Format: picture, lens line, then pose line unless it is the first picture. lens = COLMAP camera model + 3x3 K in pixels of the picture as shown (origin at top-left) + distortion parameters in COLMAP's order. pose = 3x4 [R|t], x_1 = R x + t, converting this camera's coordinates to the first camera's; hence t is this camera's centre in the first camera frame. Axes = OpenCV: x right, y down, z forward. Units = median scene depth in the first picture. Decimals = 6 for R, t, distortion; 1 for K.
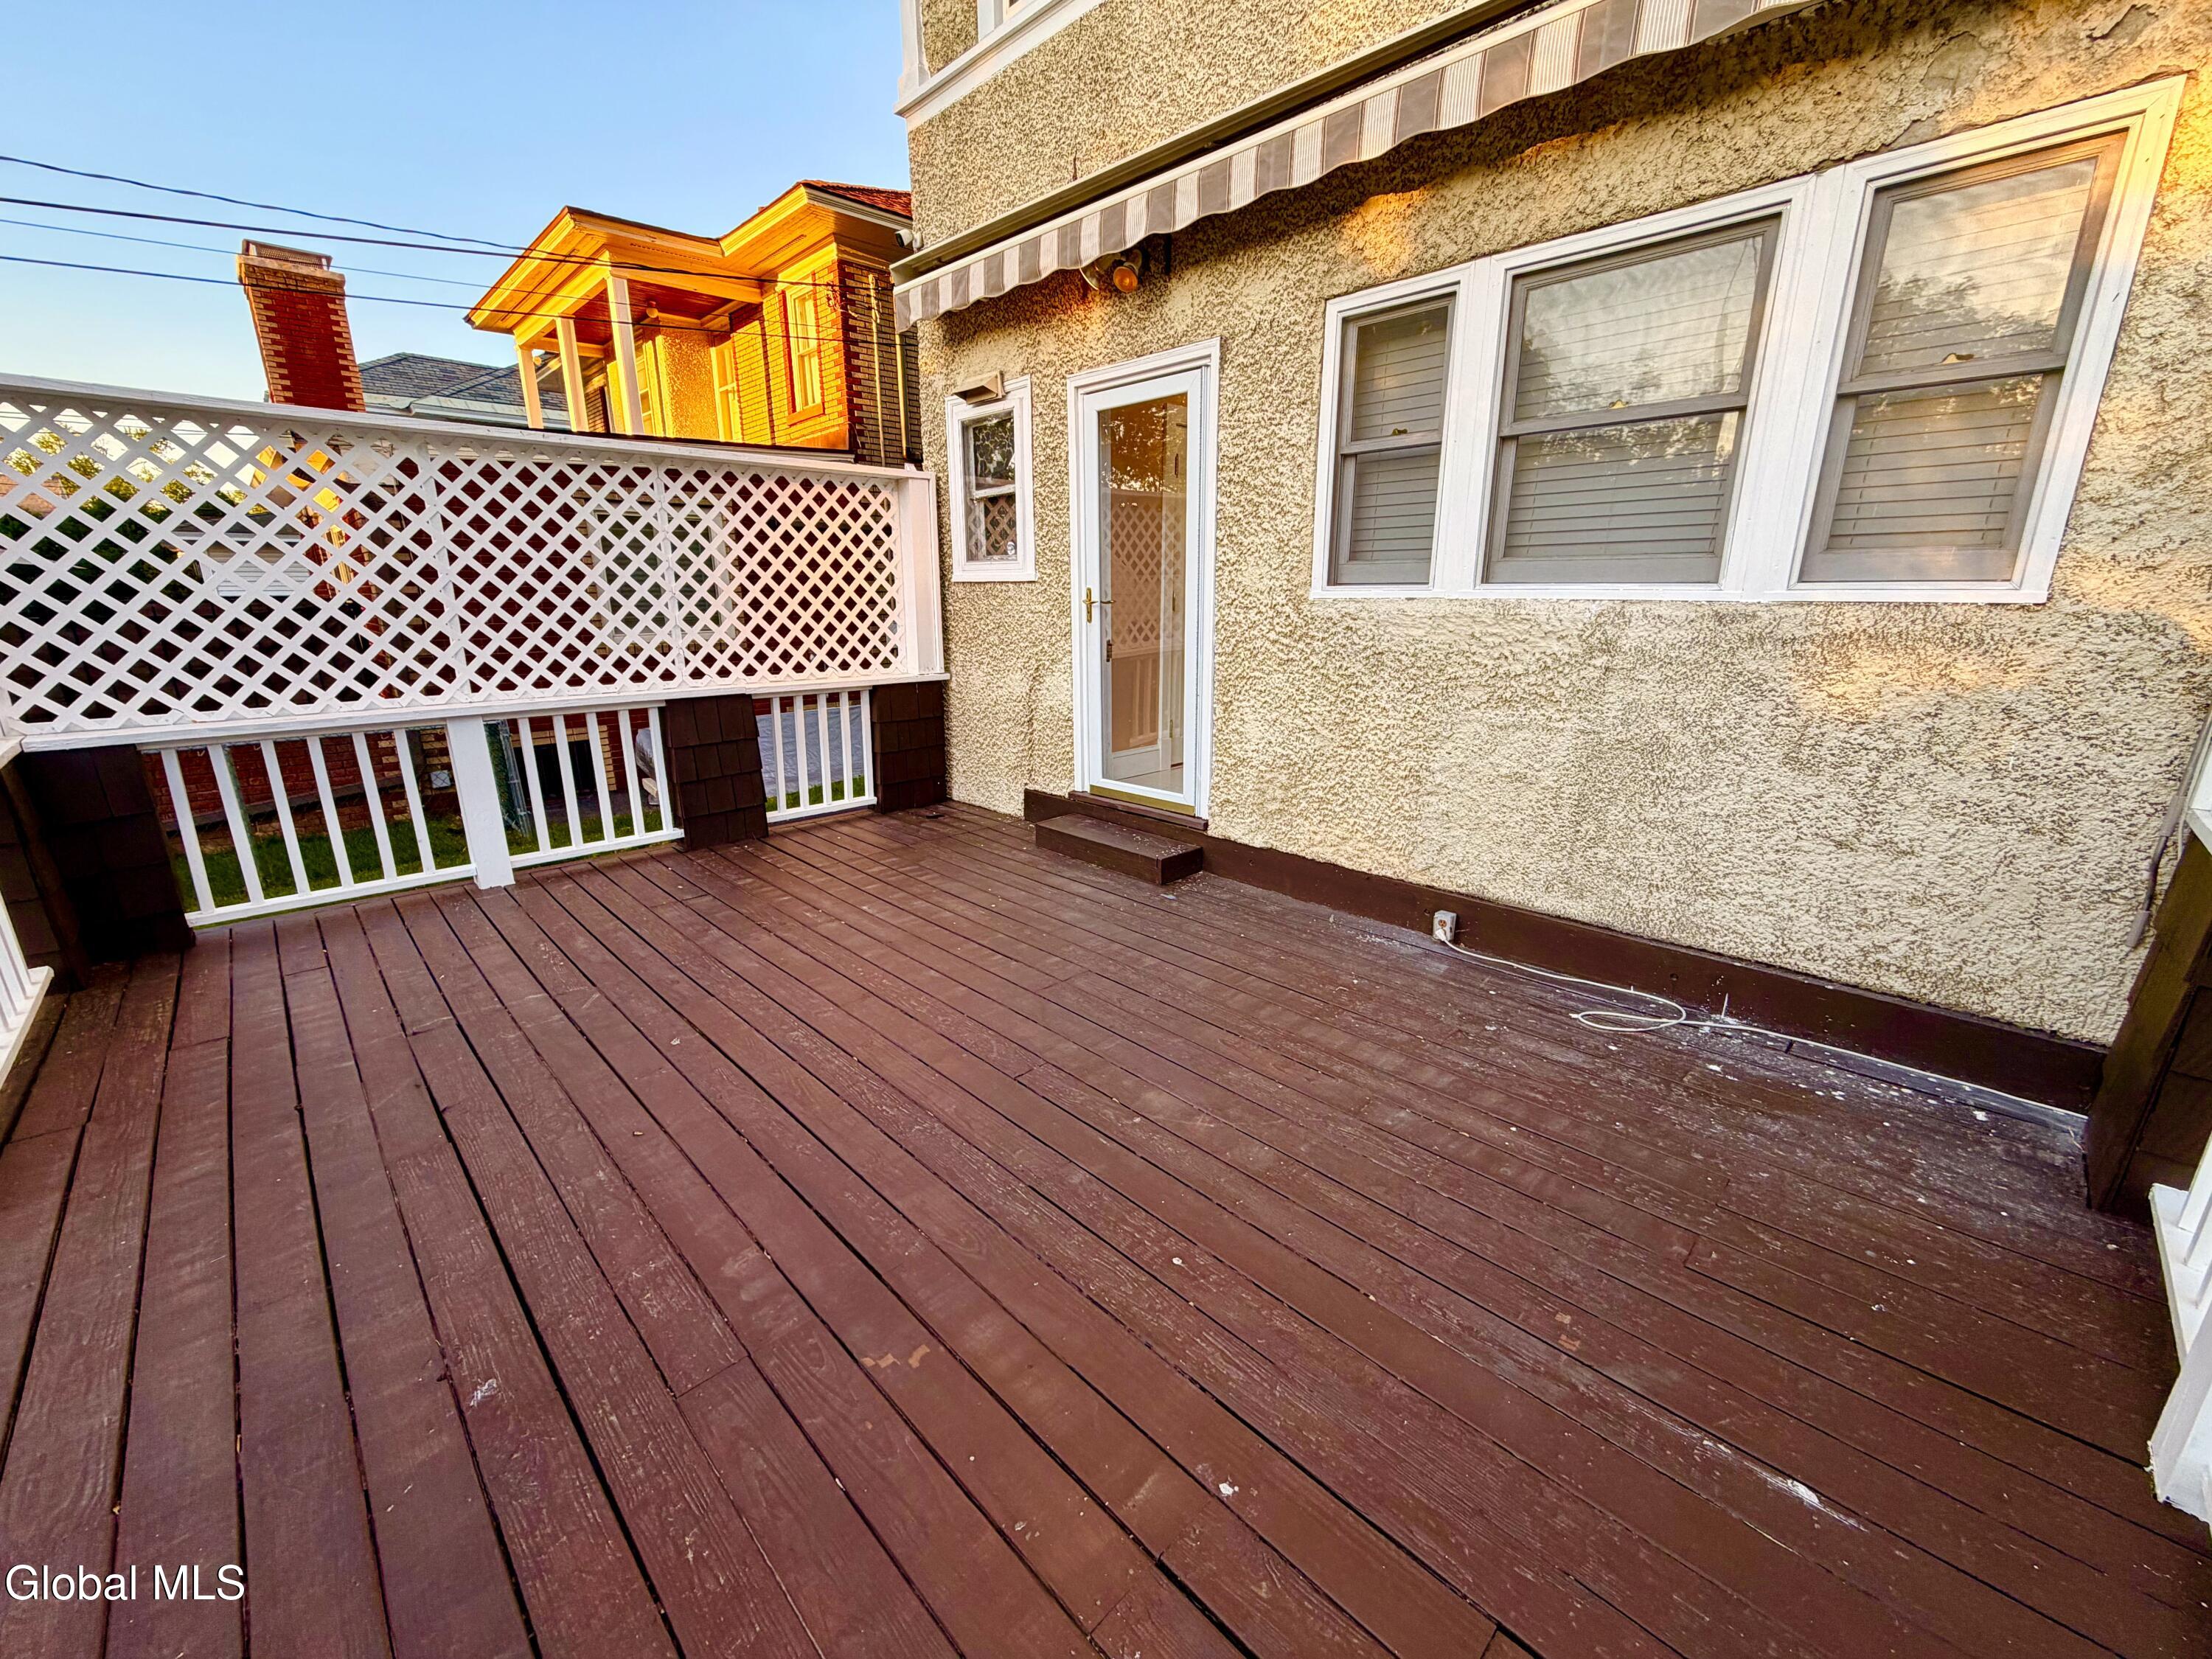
lens RADIAL K [[884.4, 0, 1096.4], [0, 884.4, 827.4], [0, 0, 1]] dist [0.001367, -0.000343]
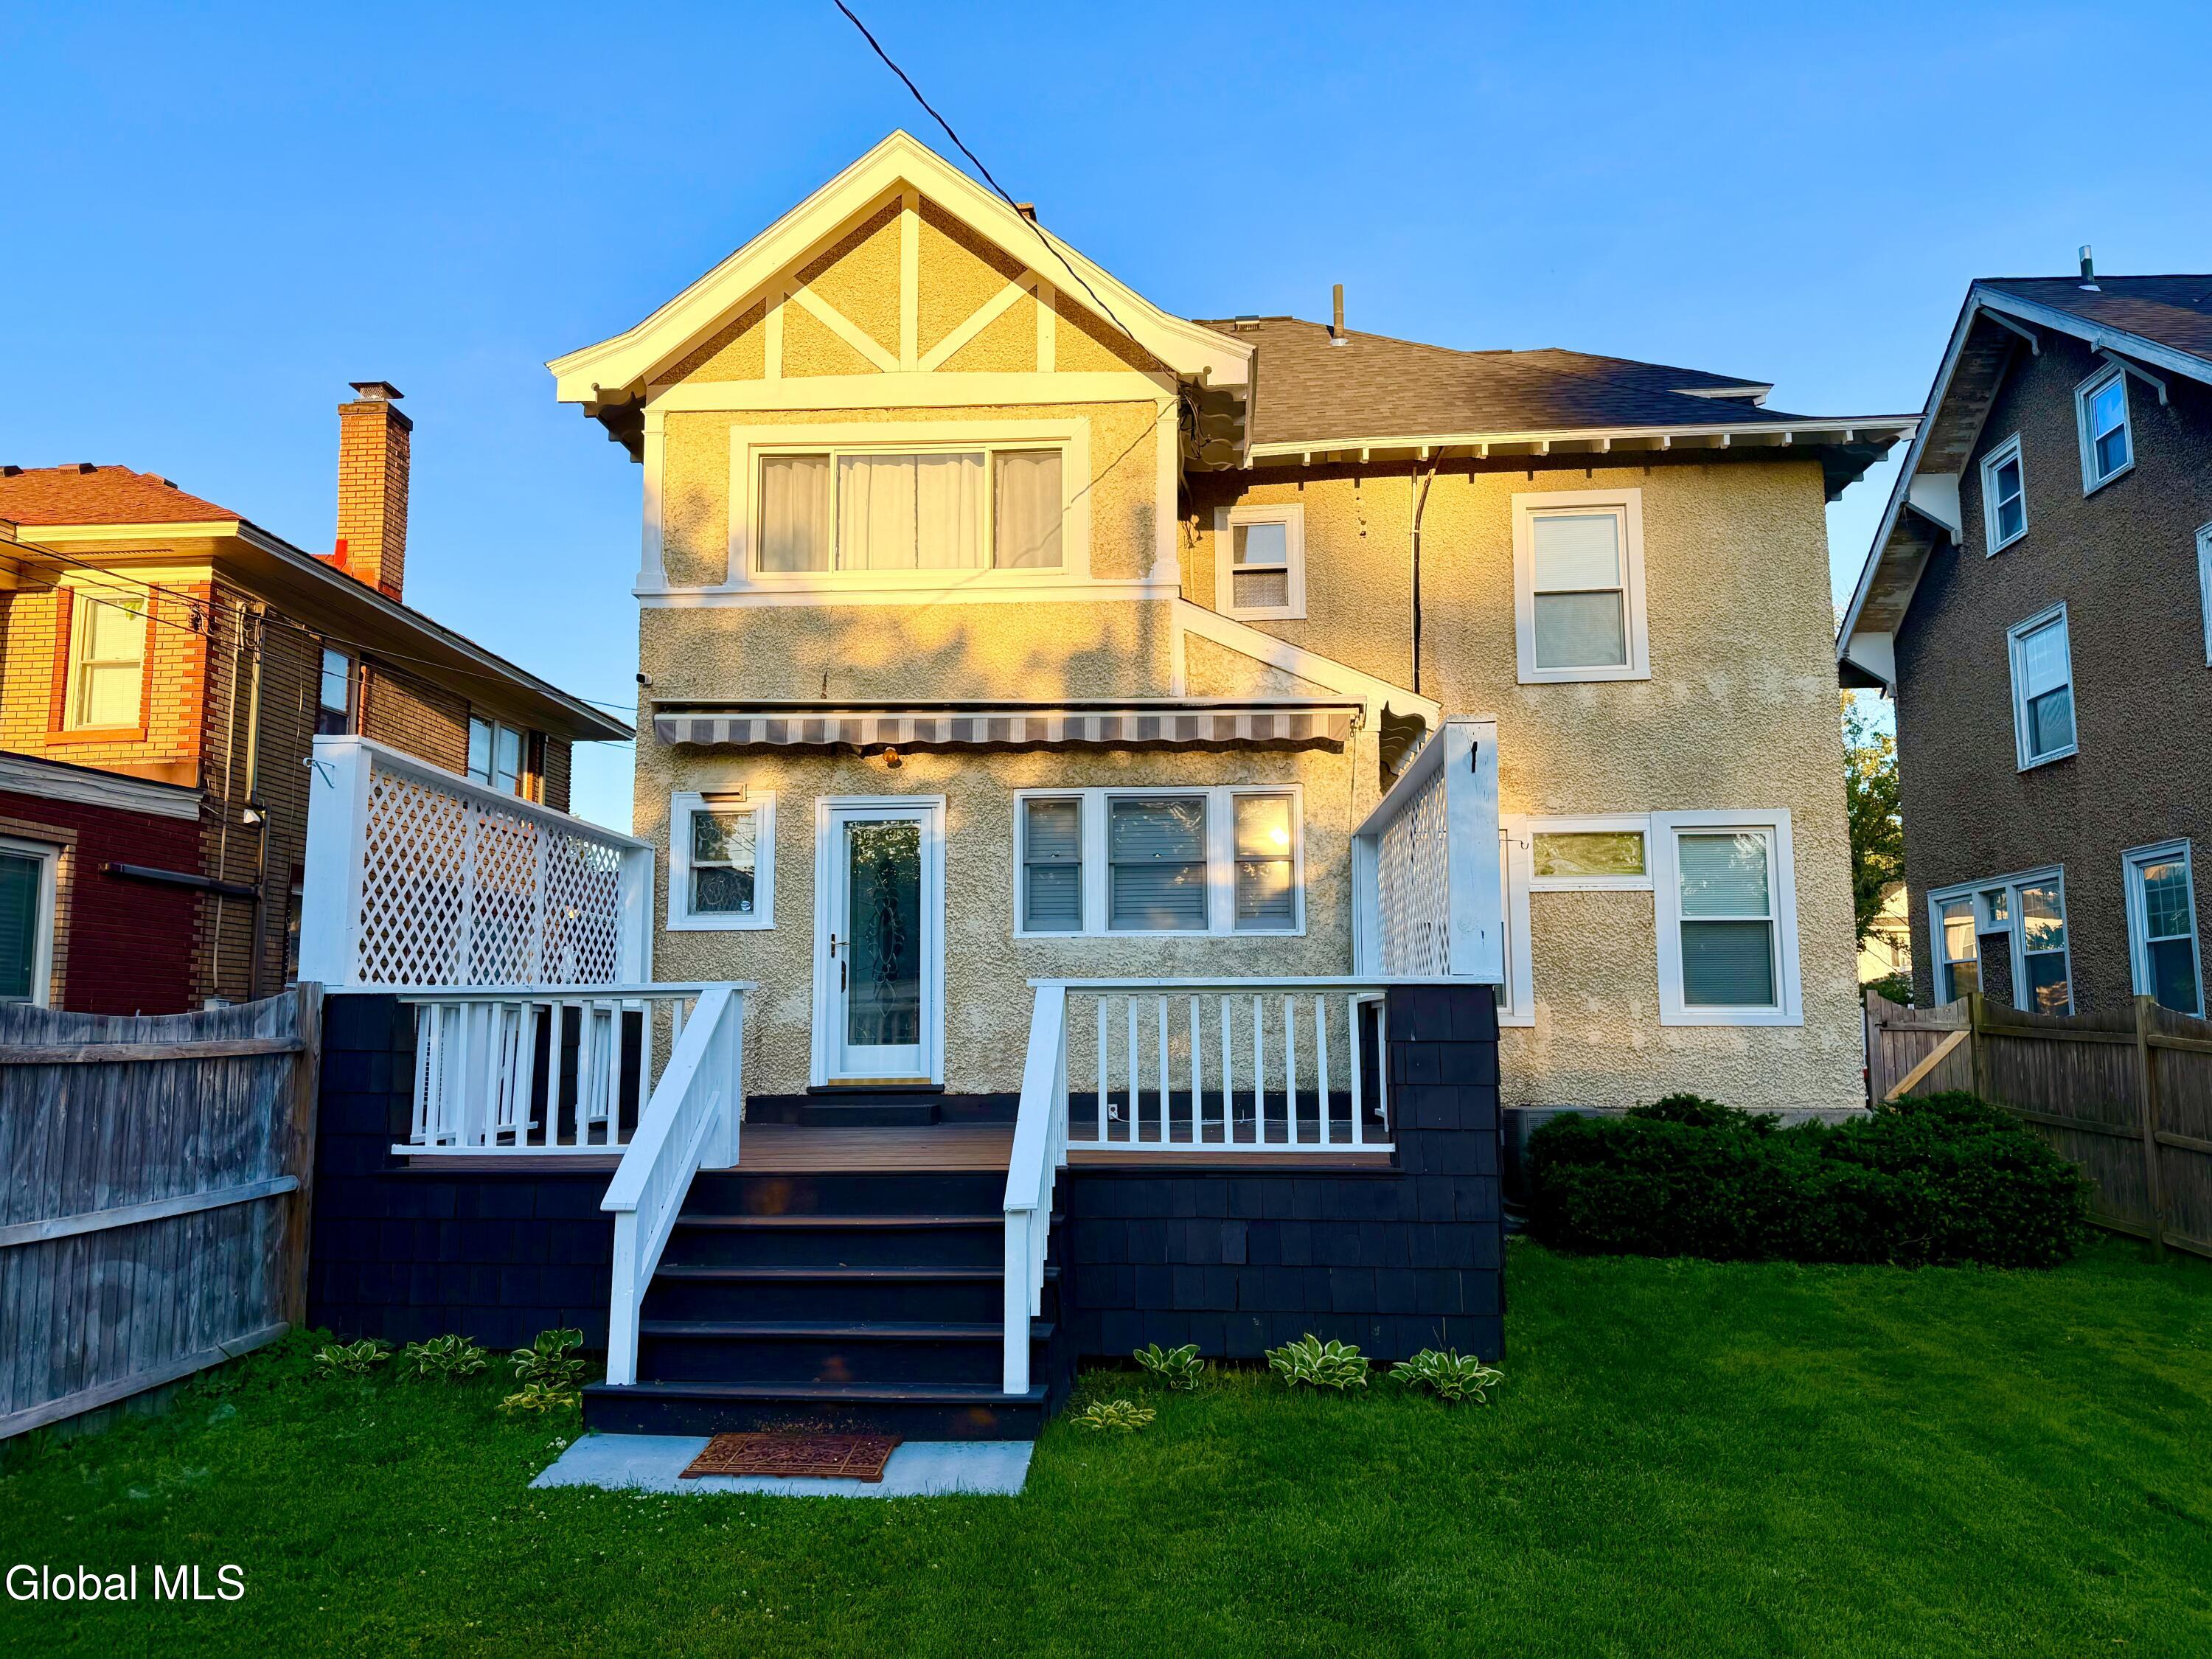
lens RADIAL K [[1548.3, 0, 1110.9], [0, 1548.3, 829.8], [0, 0, 1]] dist [0.005523, 0.000210]
pose [[0.730676, 0.087890, 0.677043, -1.656779], [0.182408, 0.930498, -0.317650, 0.532926], [-0.657905, 0.355597, 0.663861, -1.199502]]
